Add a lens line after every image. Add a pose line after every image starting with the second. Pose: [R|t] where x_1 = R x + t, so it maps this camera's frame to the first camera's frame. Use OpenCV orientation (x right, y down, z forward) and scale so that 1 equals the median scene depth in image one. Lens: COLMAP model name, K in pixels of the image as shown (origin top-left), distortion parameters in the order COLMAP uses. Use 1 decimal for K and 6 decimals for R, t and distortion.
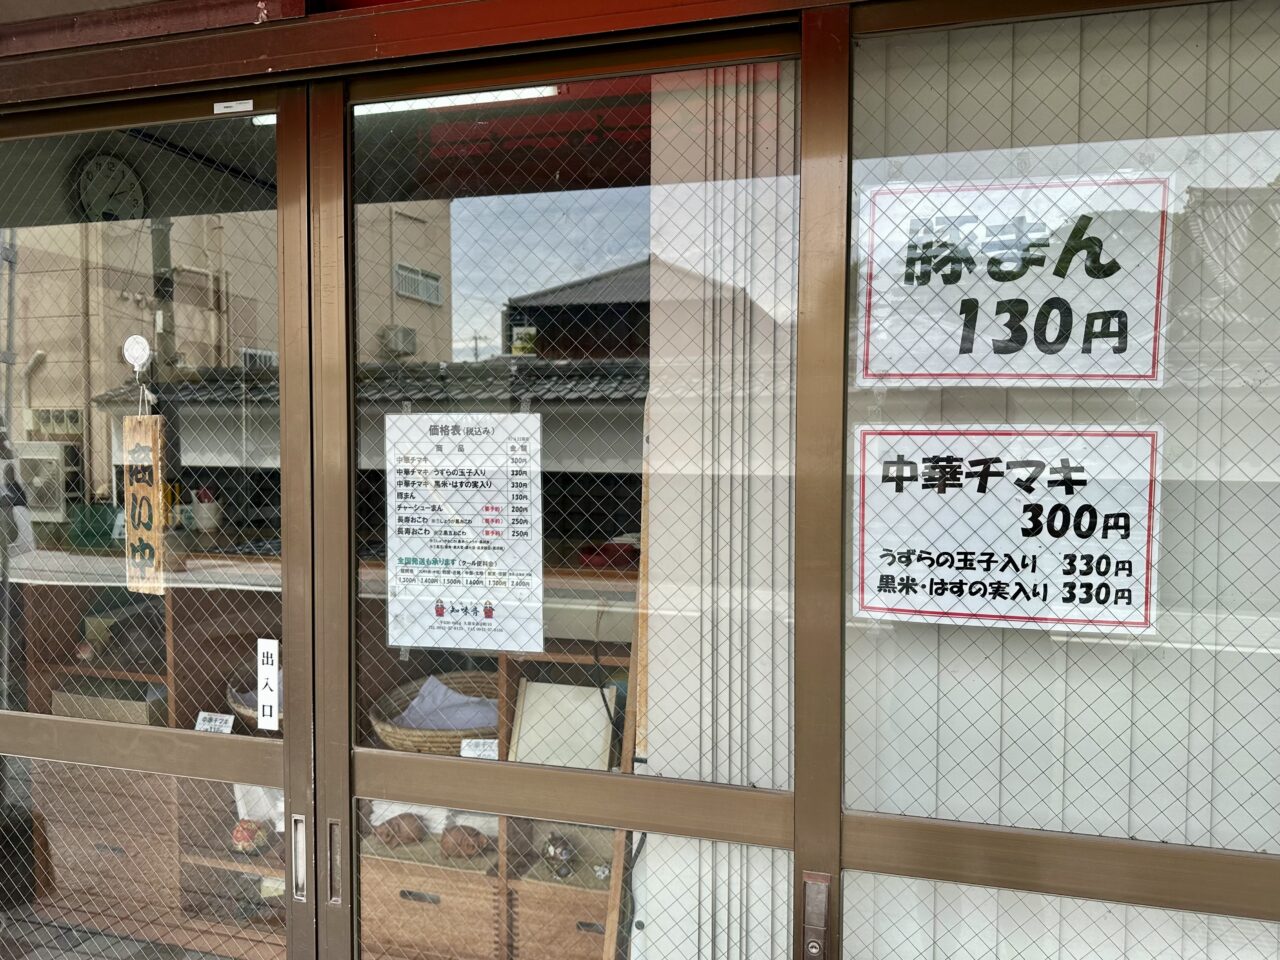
lens RADIAL K [[891.4, 0, 635.3], [0, 891.4, 474.2], [0, 0, 1]] dist [0.007352, -0.000960]
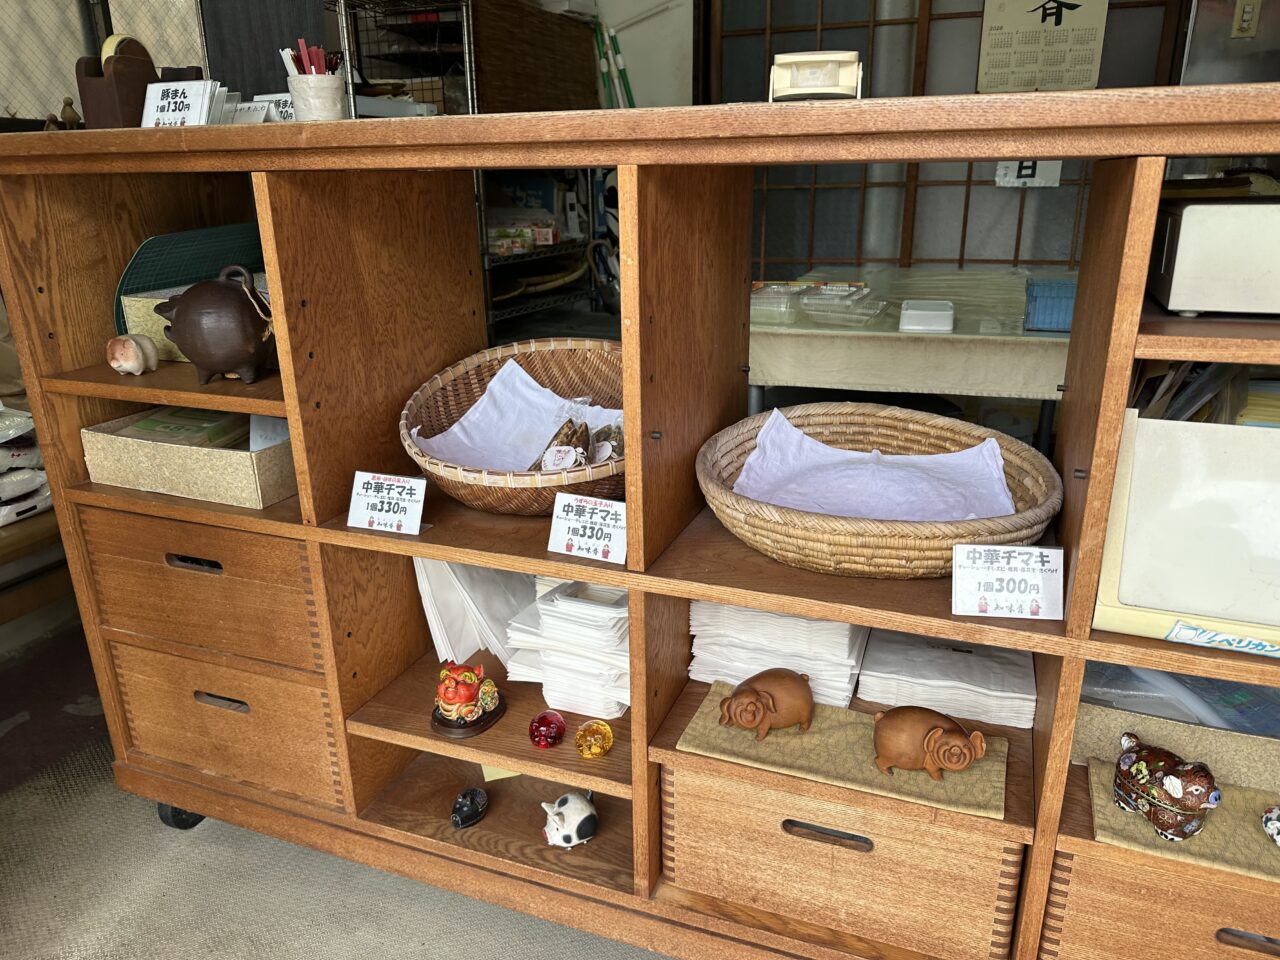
lens RADIAL K [[891.4, 0, 643.2], [0, 891.4, 475.9], [0, 0, 1]] dist [0.007352, -0.000960]
pose [[0.997940, 0.015527, -0.062240, -0.302654], [0.001879, 0.962770, 0.270314, 0.136062], [0.064120, -0.269874, 0.960758, 0.539768]]
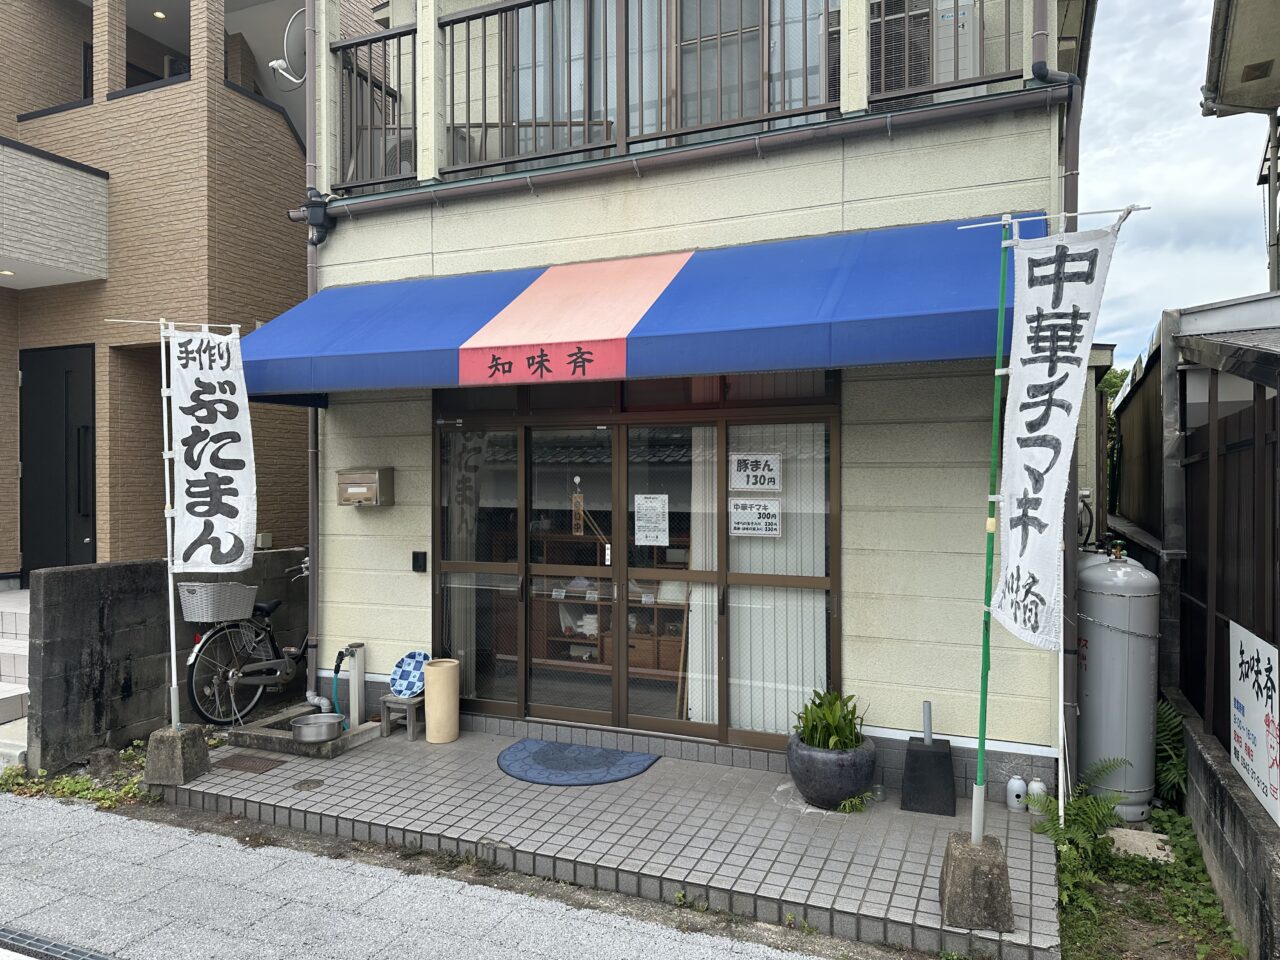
lens RADIAL K [[891.4, 0, 638.4], [0, 891.4, 481.2], [0, 0, 1]] dist [0.007352, -0.000960]
pose [[0.991693, -0.004692, -0.128543, 0.323283], [-0.001306, 0.998916, -0.046539, 0.074163], [0.128622, 0.046321, 0.990611, -3.476322]]
